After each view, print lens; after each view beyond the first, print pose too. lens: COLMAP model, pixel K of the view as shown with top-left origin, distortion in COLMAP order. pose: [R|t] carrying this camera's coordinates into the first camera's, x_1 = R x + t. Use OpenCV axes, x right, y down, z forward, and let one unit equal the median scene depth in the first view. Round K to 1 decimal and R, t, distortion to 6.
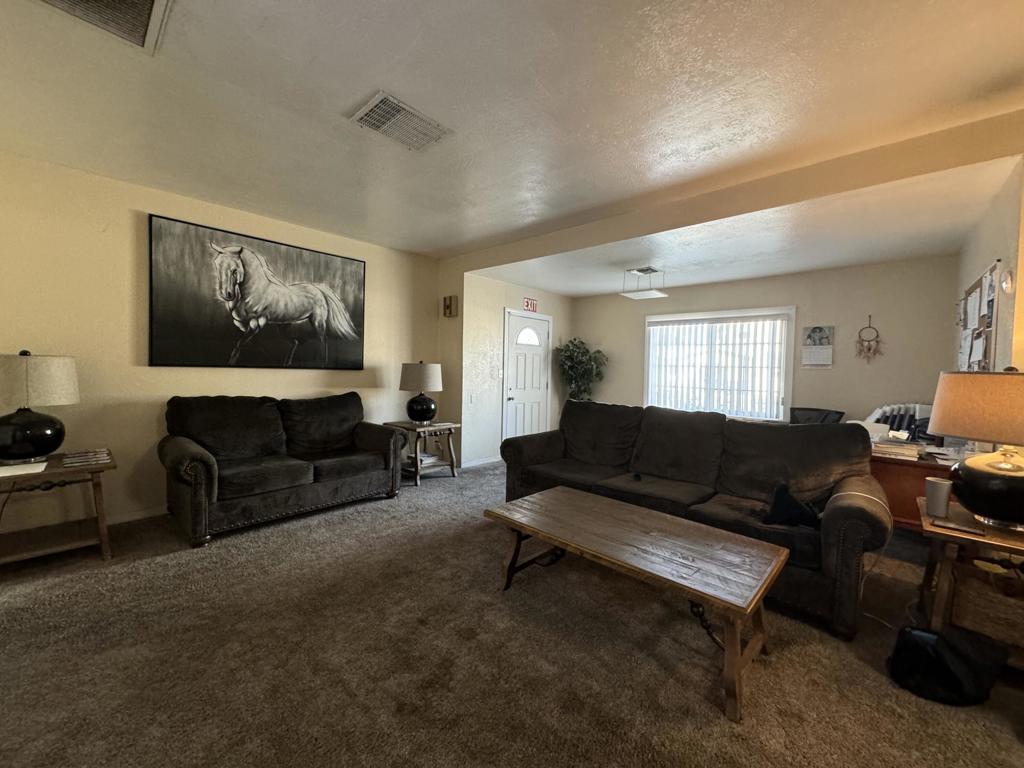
lens RADIAL K [[409.5, 0, 509.5], [0, 409.5, 382.2], [0, 0, 1]] dist [-0.001895, 0.000821]
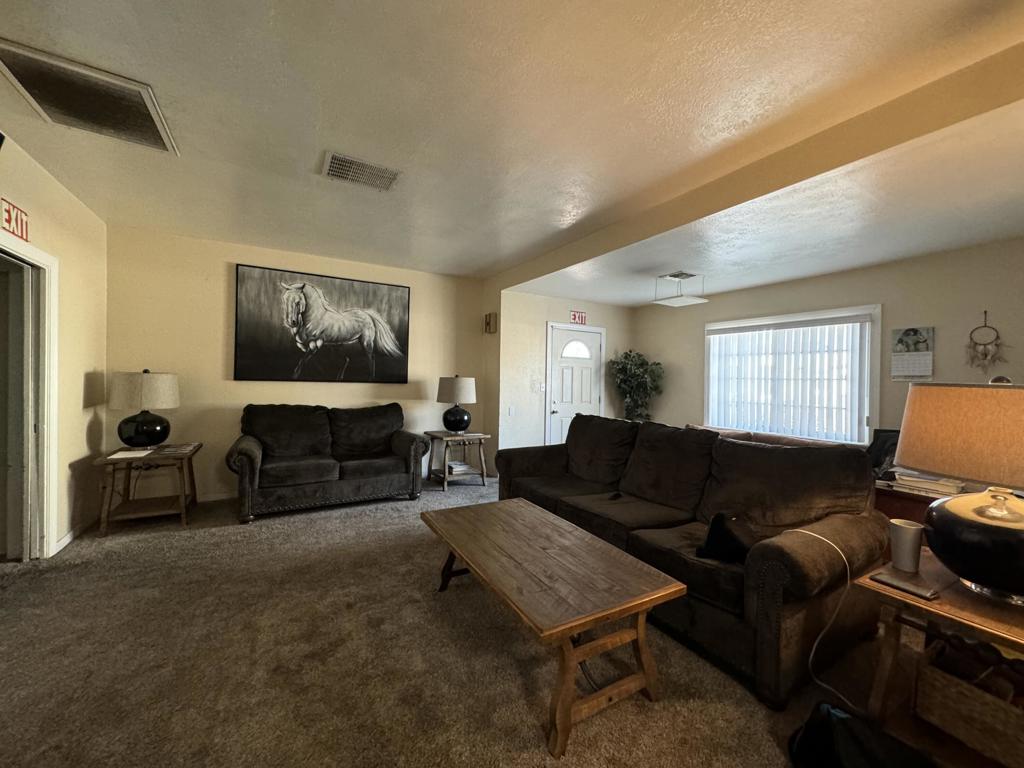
lens RADIAL K [[409.5, 0, 509.4], [0, 409.5, 382.4], [0, 0, 1]] dist [-0.001895, 0.000821]
pose [[0.956238, -0.001826, -0.292585, 0.292065], [-0.007840, 0.999462, -0.031862, 0.001328], [0.292485, 0.032761, 0.955709, 0.016520]]
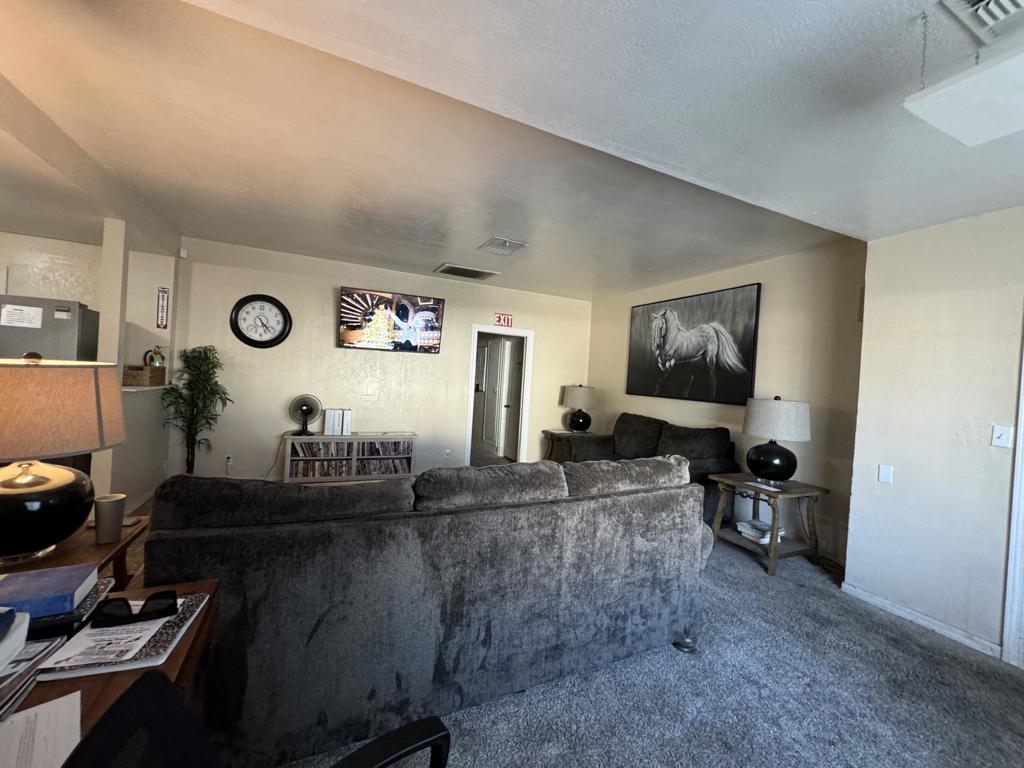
lens RADIAL K [[409.5, 0, 512.3], [0, 409.5, 384.3], [0, 0, 1]] dist [-0.001895, 0.000821]
pose [[-0.359053, -0.031903, -0.932772, 0.798084], [-0.100738, 0.994902, 0.004749, -0.035889], [0.927865, 0.095671, -0.360436, 1.036821]]
